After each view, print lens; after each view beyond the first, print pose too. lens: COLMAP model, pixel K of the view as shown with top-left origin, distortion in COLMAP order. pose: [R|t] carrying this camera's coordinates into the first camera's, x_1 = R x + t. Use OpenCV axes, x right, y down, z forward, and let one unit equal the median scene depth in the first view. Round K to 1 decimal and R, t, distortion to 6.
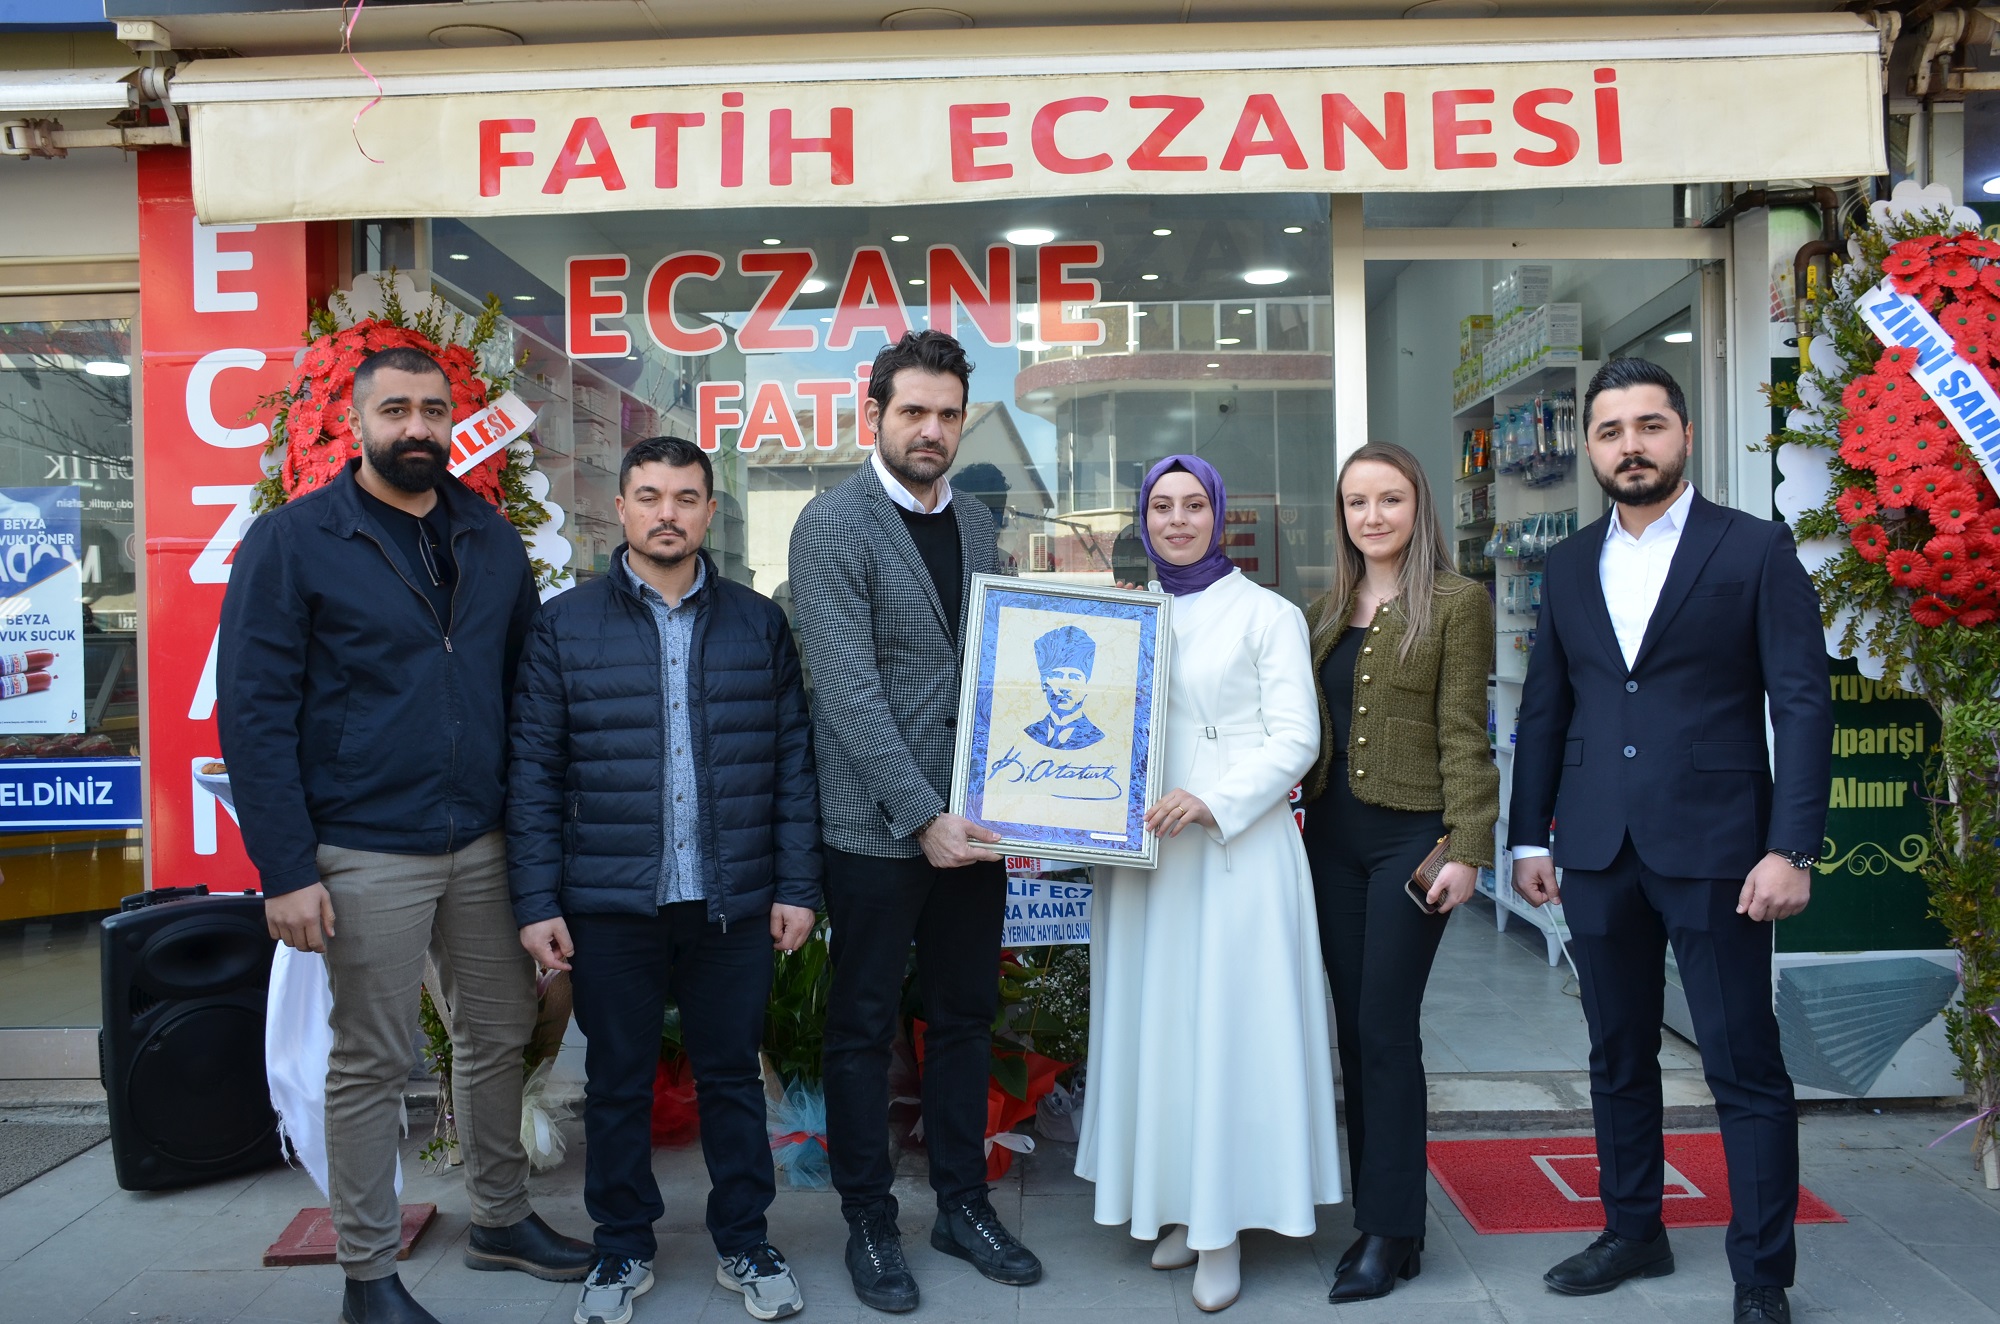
lens RADIAL K [[1620.9, 0, 1000.0], [0, 1620.9, 662.0], [0, 0, 1]] dist [-0.129329, 0.127131]
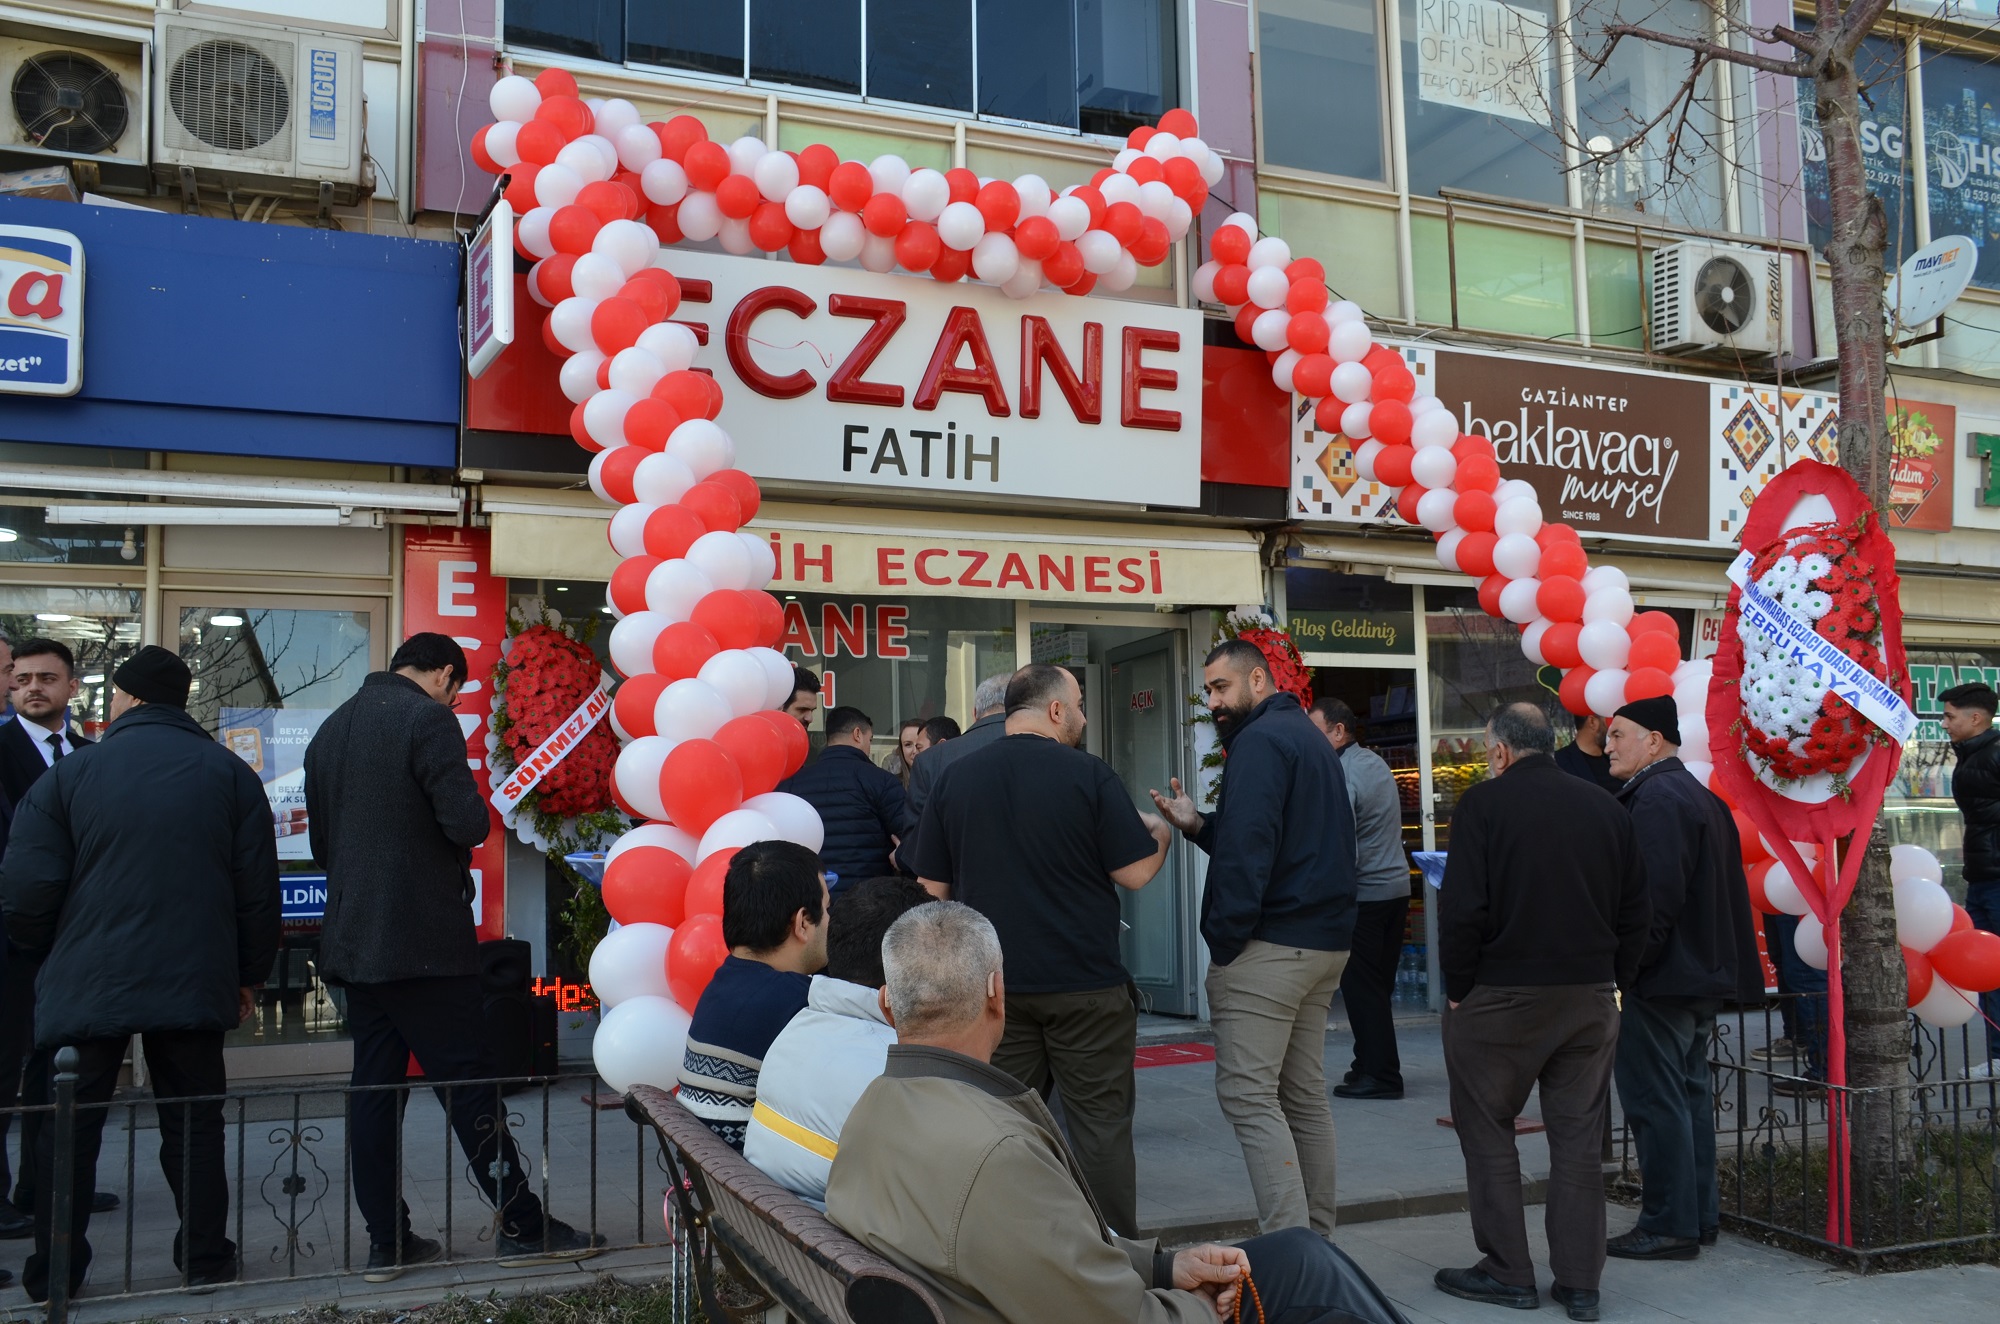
lens RADIAL K [[1860.2, 0, 1000.0], [0, 1860.2, 662.0], [0, 0, 1]] dist [-0.187544, 0.000567]
pose [[0.900534, 0.042926, 0.432662, -0.775567], [0.016119, 0.991134, -0.131884, 0.101225], [-0.434487, 0.125740, 0.891858, -1.010940]]
